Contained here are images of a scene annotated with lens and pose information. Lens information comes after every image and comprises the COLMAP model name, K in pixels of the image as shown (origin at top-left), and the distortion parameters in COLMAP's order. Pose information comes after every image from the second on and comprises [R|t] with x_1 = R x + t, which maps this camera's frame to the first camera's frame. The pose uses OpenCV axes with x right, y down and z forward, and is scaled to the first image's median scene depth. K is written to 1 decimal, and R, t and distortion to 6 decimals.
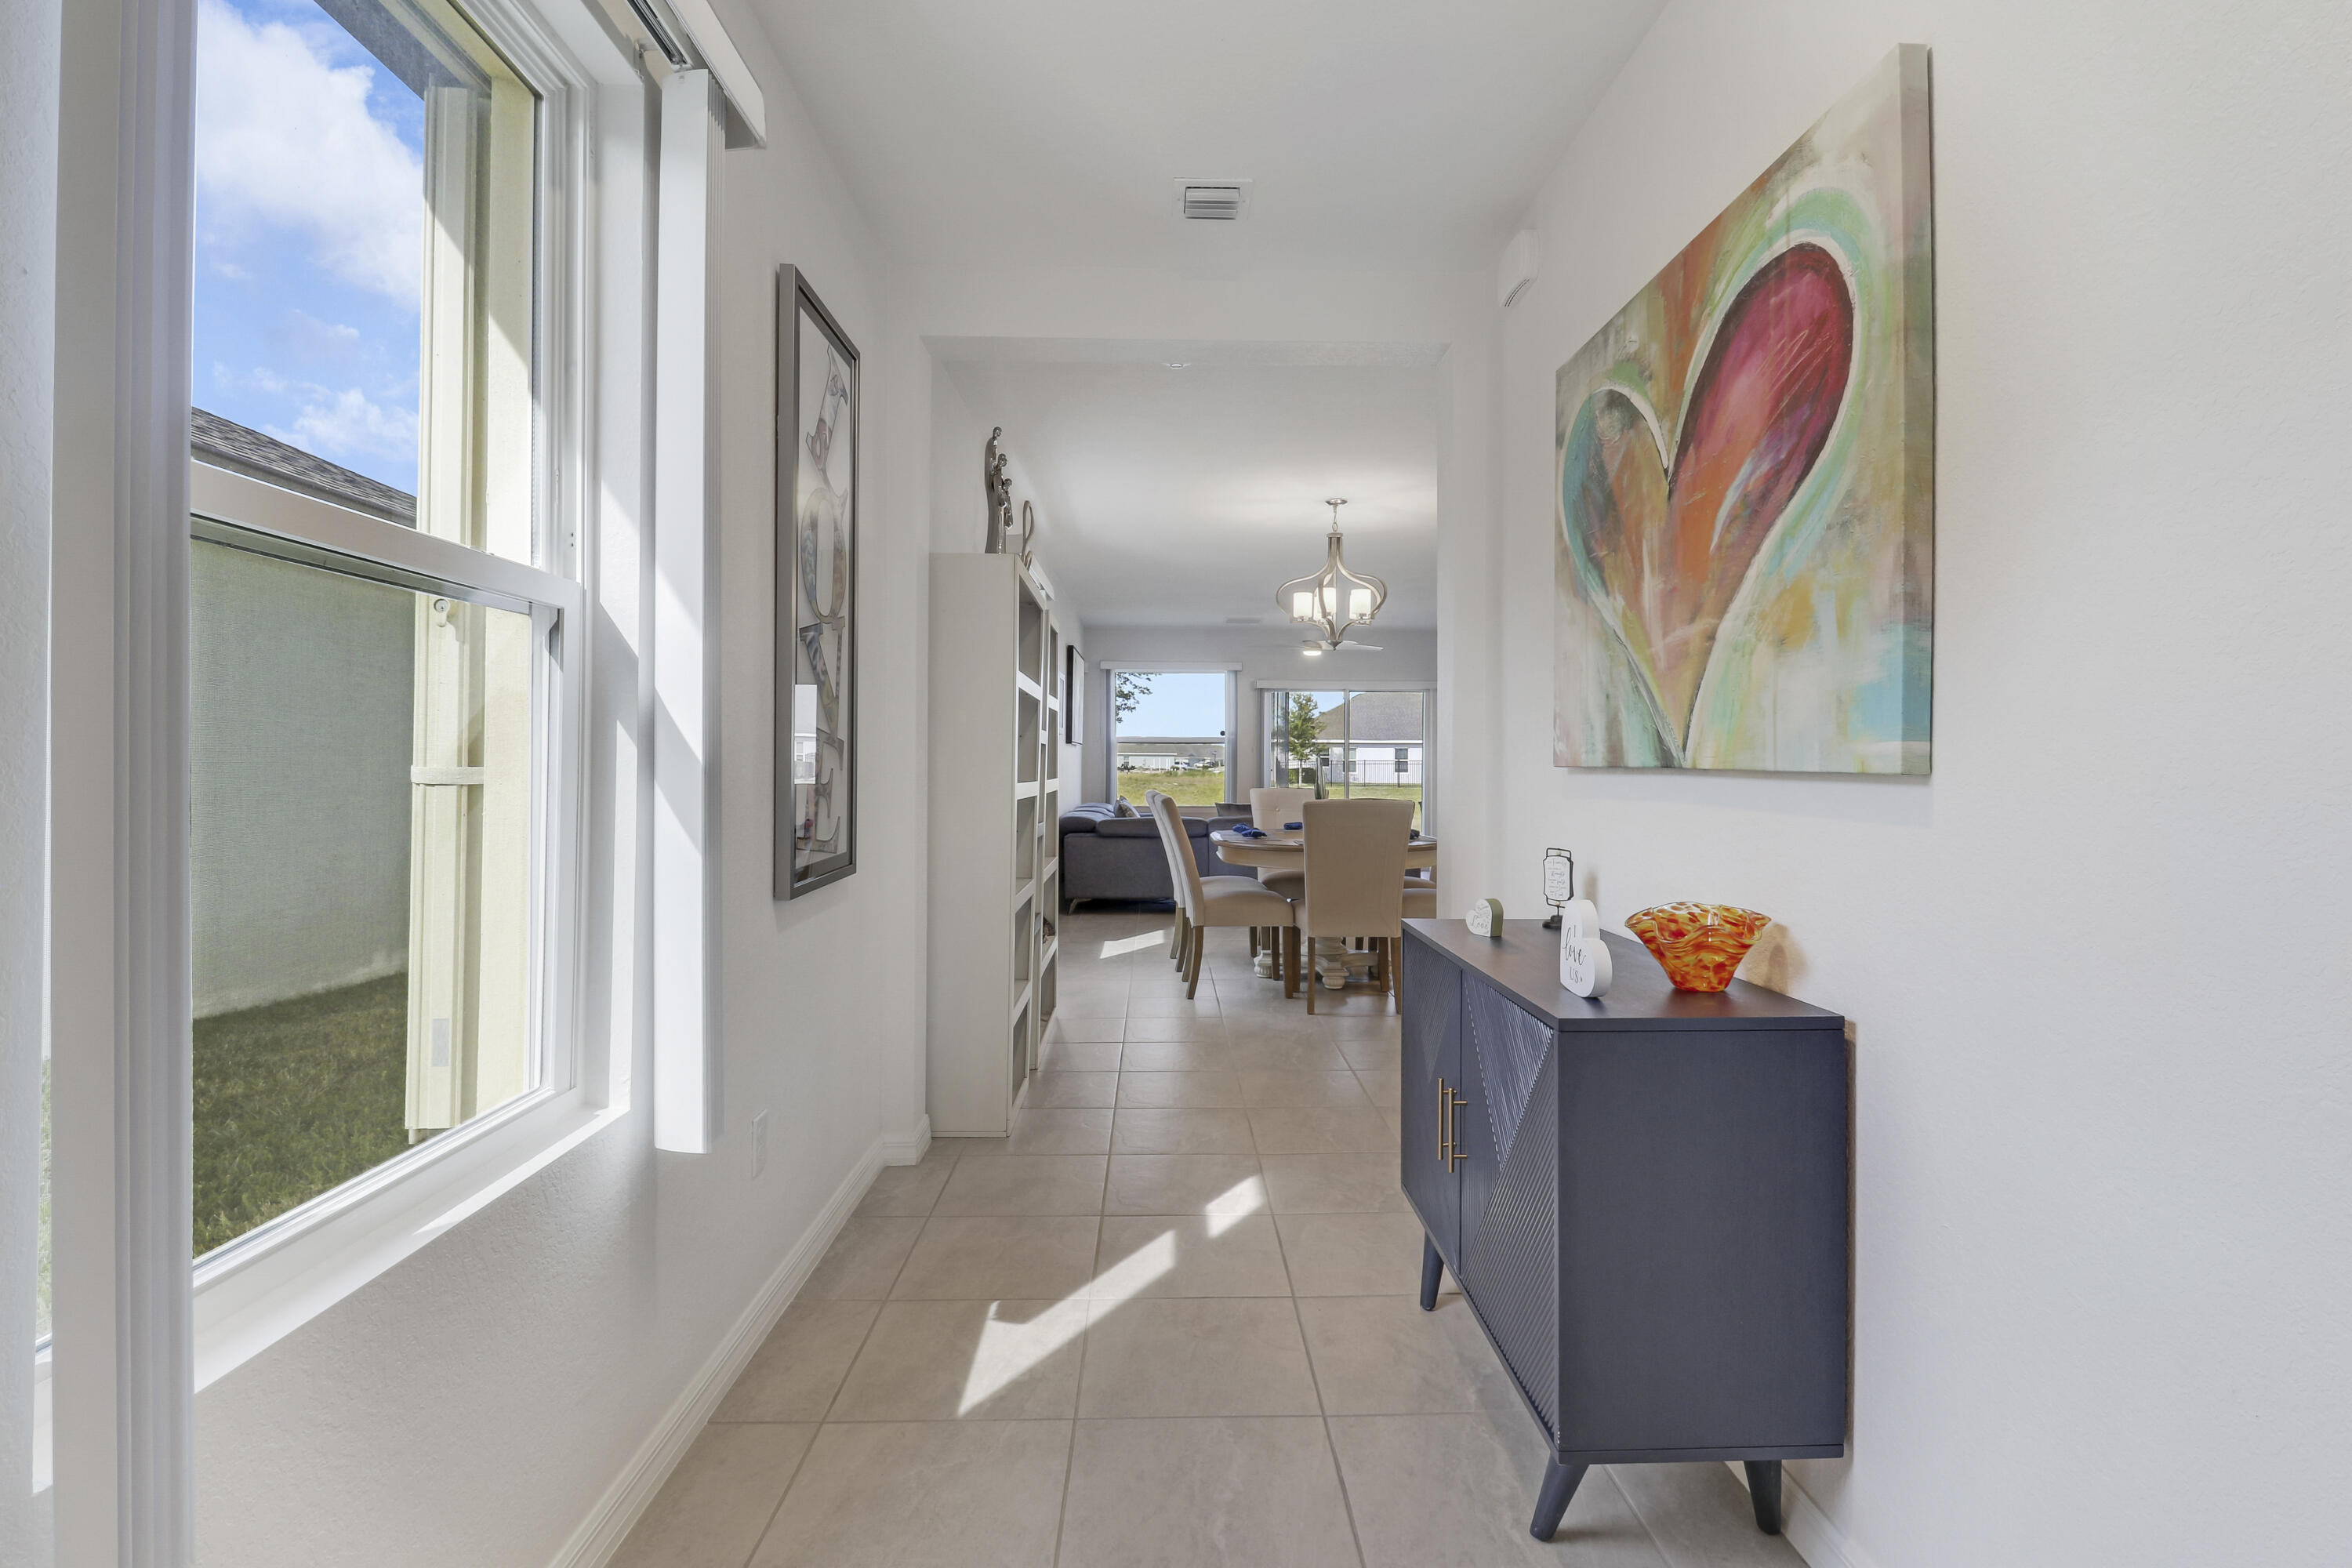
lens RADIAL K [[1098.3, 0, 1170.0], [0, 1098.3, 768.3], [0, 0, 1]] dist [0.004126, -0.015027]
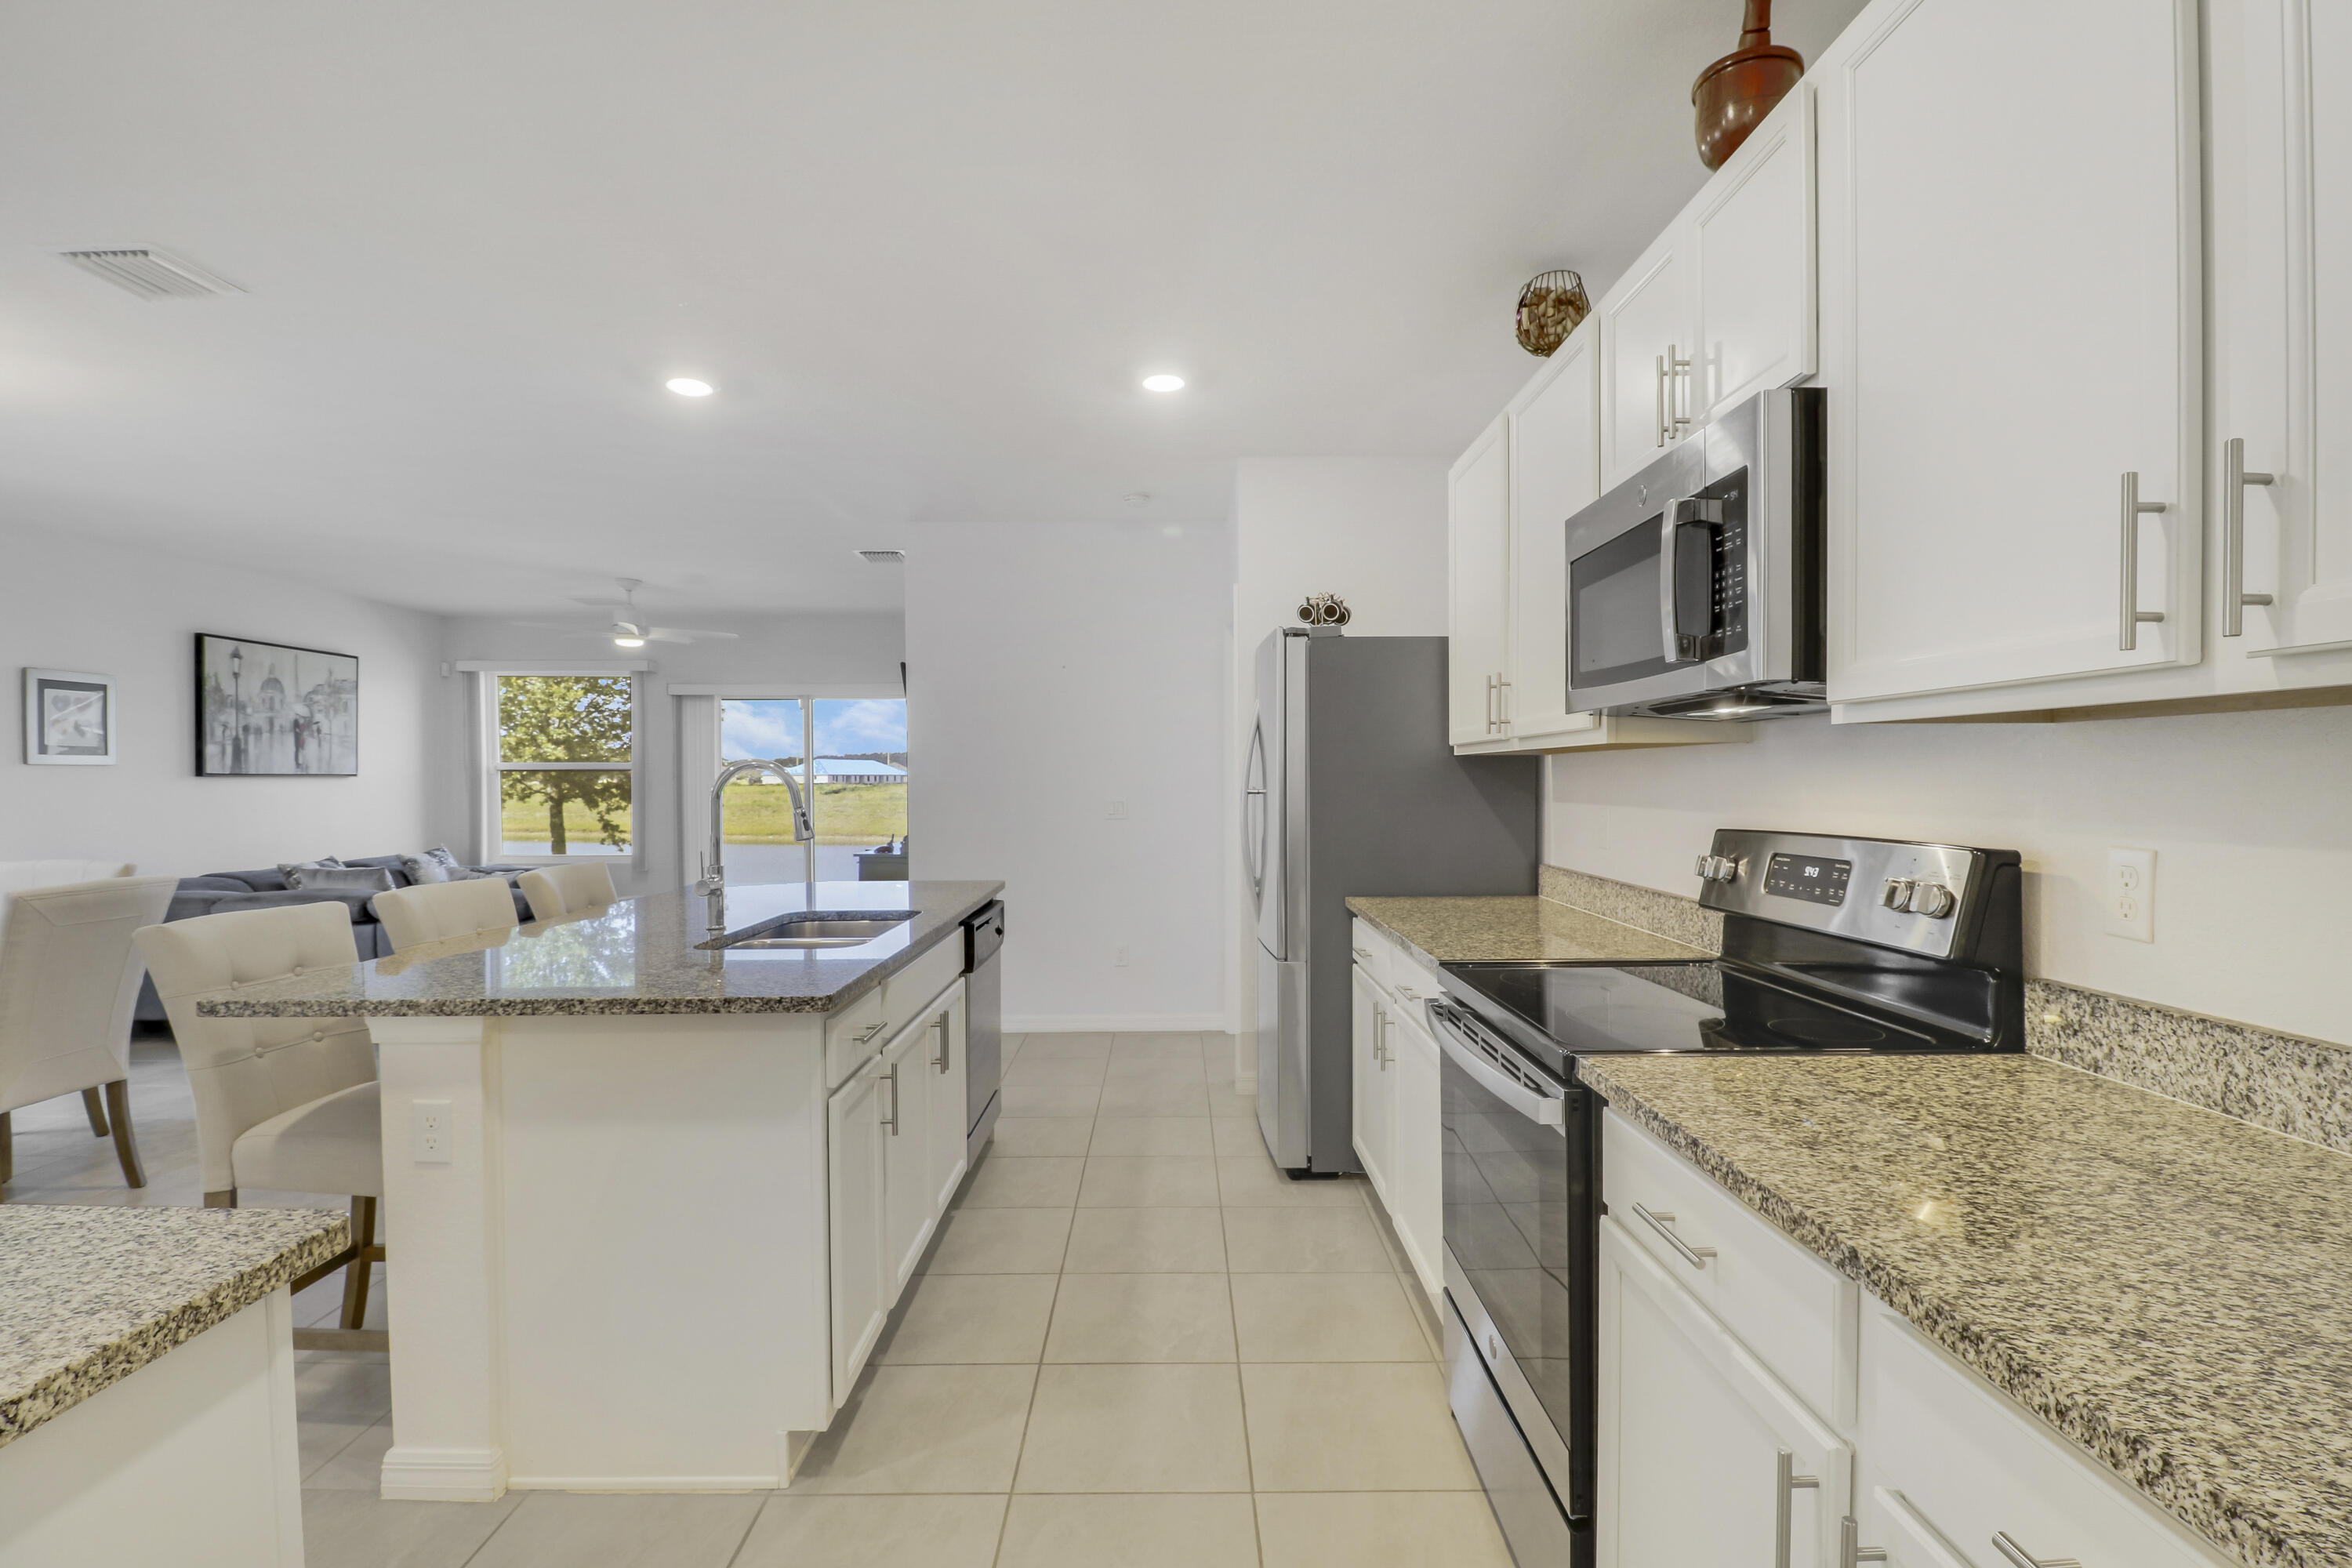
lens RADIAL K [[1098.3, 0, 1173.6], [0, 1098.3, 800.8], [0, 0, 1]] dist [0.004126, -0.015027]
pose [[0.999929, -0.008368, -0.008487, 0.420094], [0.008491, 0.999857, 0.014645, -0.010062], [0.008364, -0.014716, 0.999857, 0.267344]]
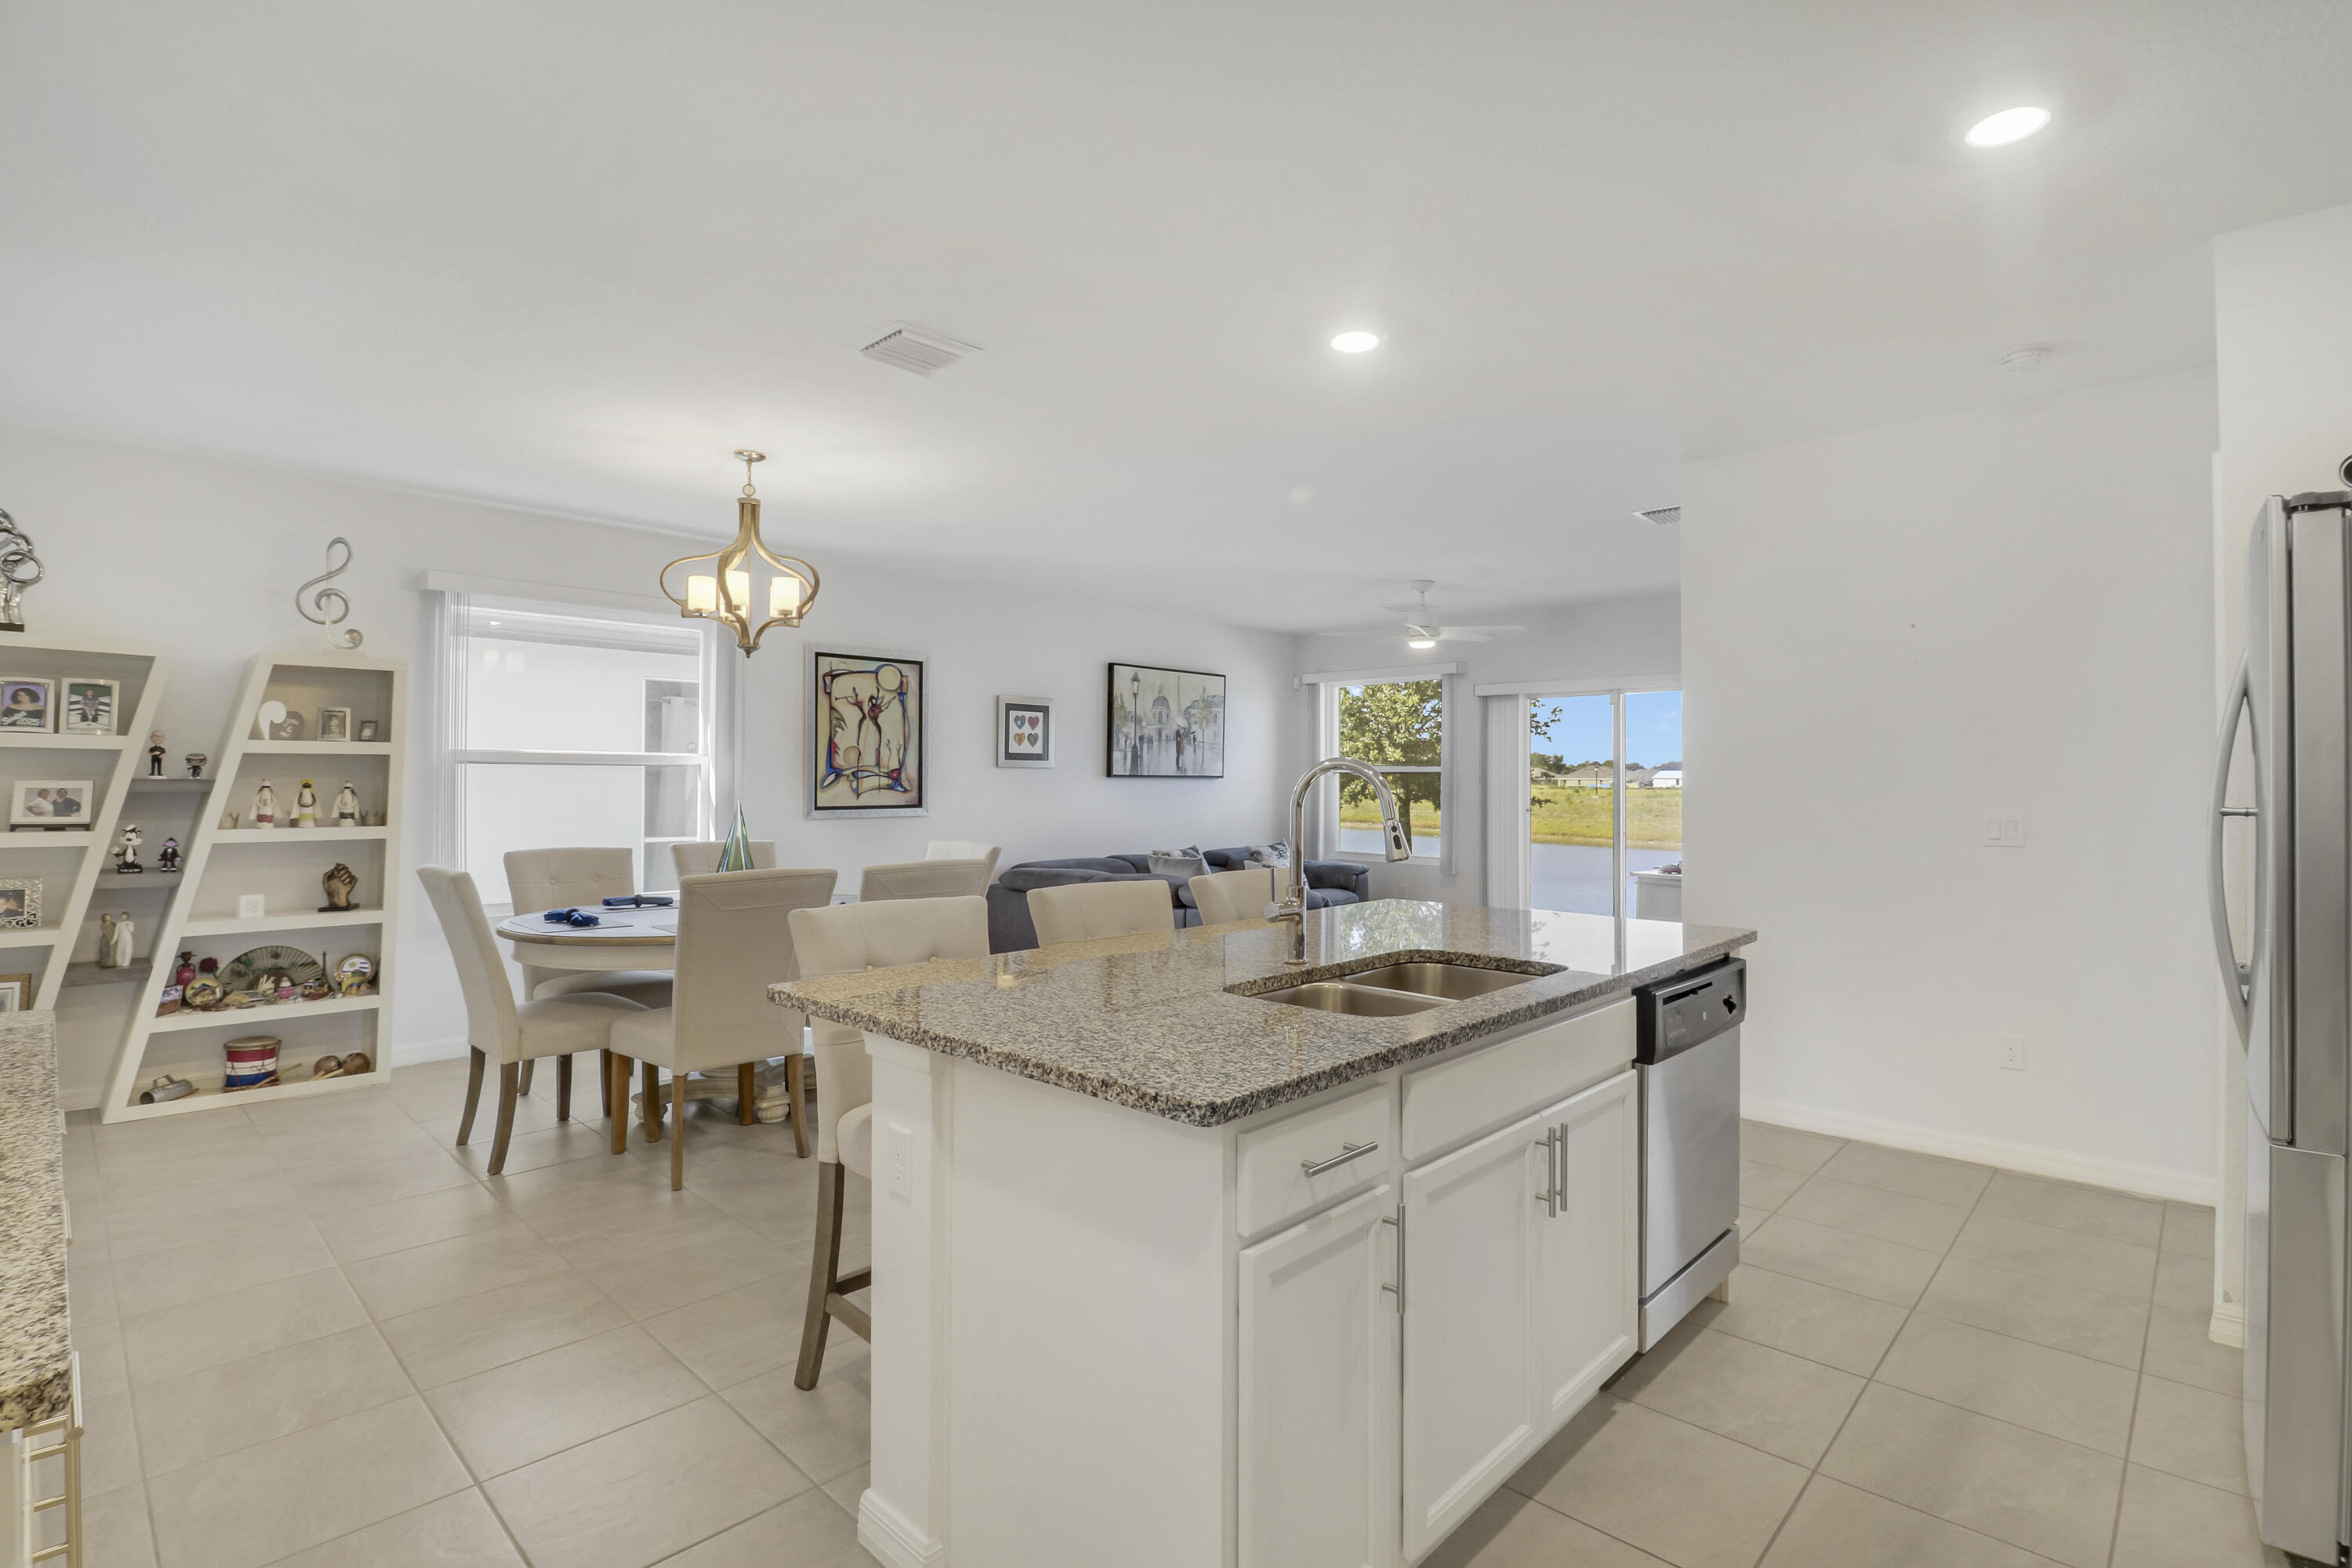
lens RADIAL K [[1098.3, 0, 1186.4], [0, 1098.3, 771.1], [0, 0, 1]] dist [0.004126, -0.015027]
pose [[0.718936, -0.008964, -0.695018, 0.441873], [-0.003989, 0.999847, -0.017022, -0.010492], [0.695065, 0.015010, 0.718791, 0.348529]]
